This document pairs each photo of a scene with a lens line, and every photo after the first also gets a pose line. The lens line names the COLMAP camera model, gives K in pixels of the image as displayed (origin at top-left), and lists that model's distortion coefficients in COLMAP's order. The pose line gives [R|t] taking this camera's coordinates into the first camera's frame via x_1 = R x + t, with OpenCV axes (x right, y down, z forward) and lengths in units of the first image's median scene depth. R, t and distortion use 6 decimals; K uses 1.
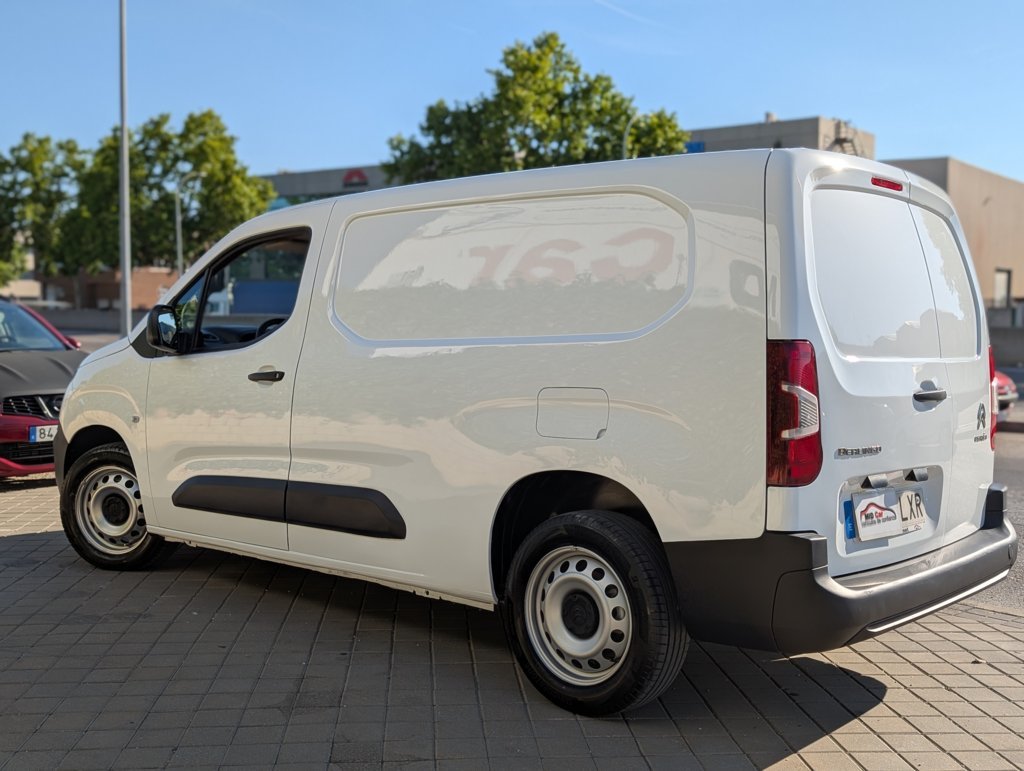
lens RADIAL K [[1111.2, 0, 512.0], [0, 1111.2, 385.5], [0, 0, 1]] dist [0.006794, 0.010264]
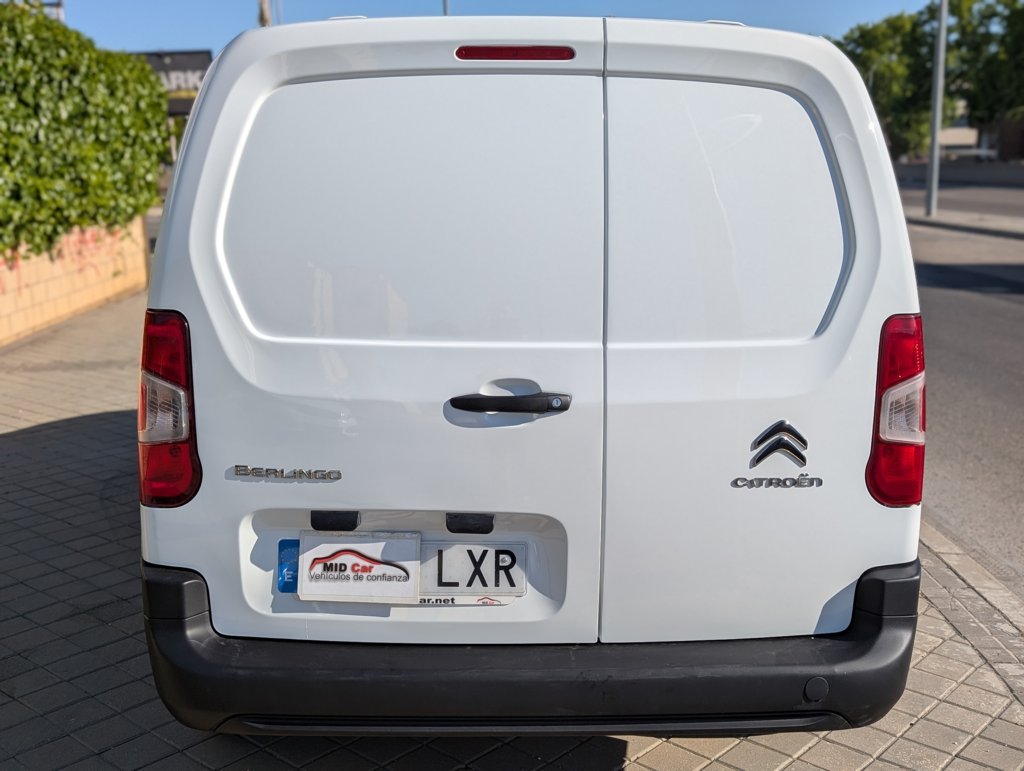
lens RADIAL K [[1124.9, 0, 512.0], [0, 1124.9, 385.5], [0, 0, 1]] dist [0.129963, -0.411089]
pose [[0.699567, 0.123253, -0.703857, 0.823379], [-0.030492, 0.989264, 0.142925, -0.091177], [0.713916, -0.078524, 0.695814, 0.564938]]
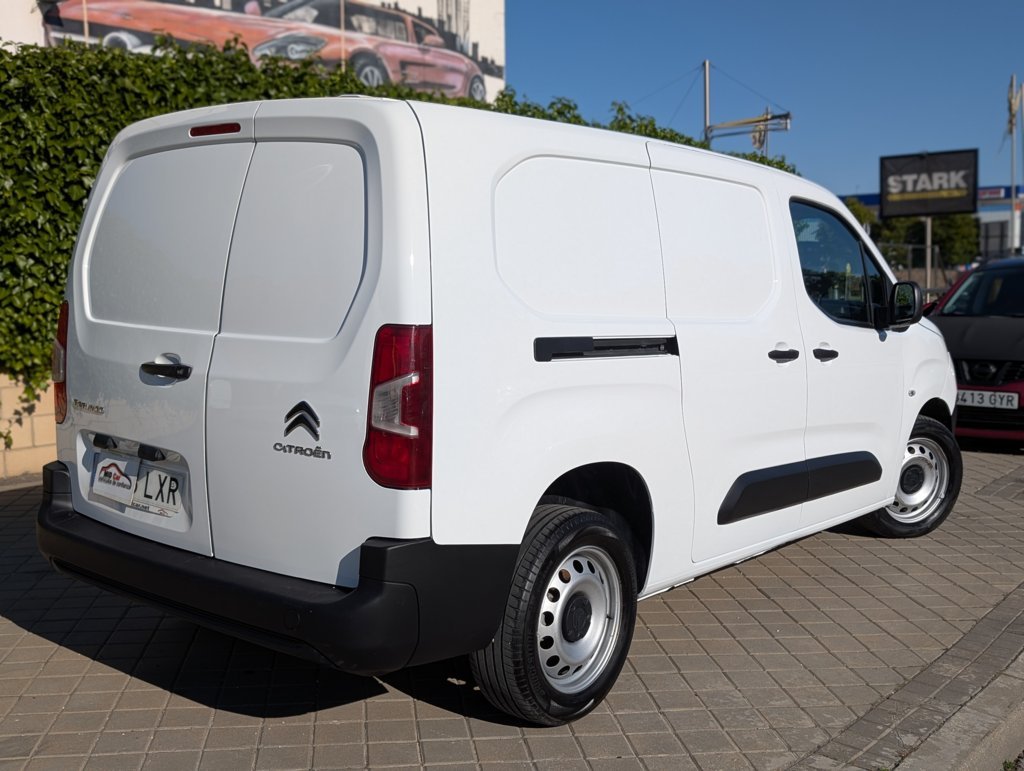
lens RADIAL K [[1124.9, 0, 512.0], [0, 1124.9, 385.5], [0, 0, 1]] dist [0.129963, -0.411089]
pose [[0.052154, 0.091262, -0.994460, 1.298427], [-0.062044, 0.994188, 0.087983, -0.075671], [0.996710, 0.057112, 0.057513, 1.230058]]
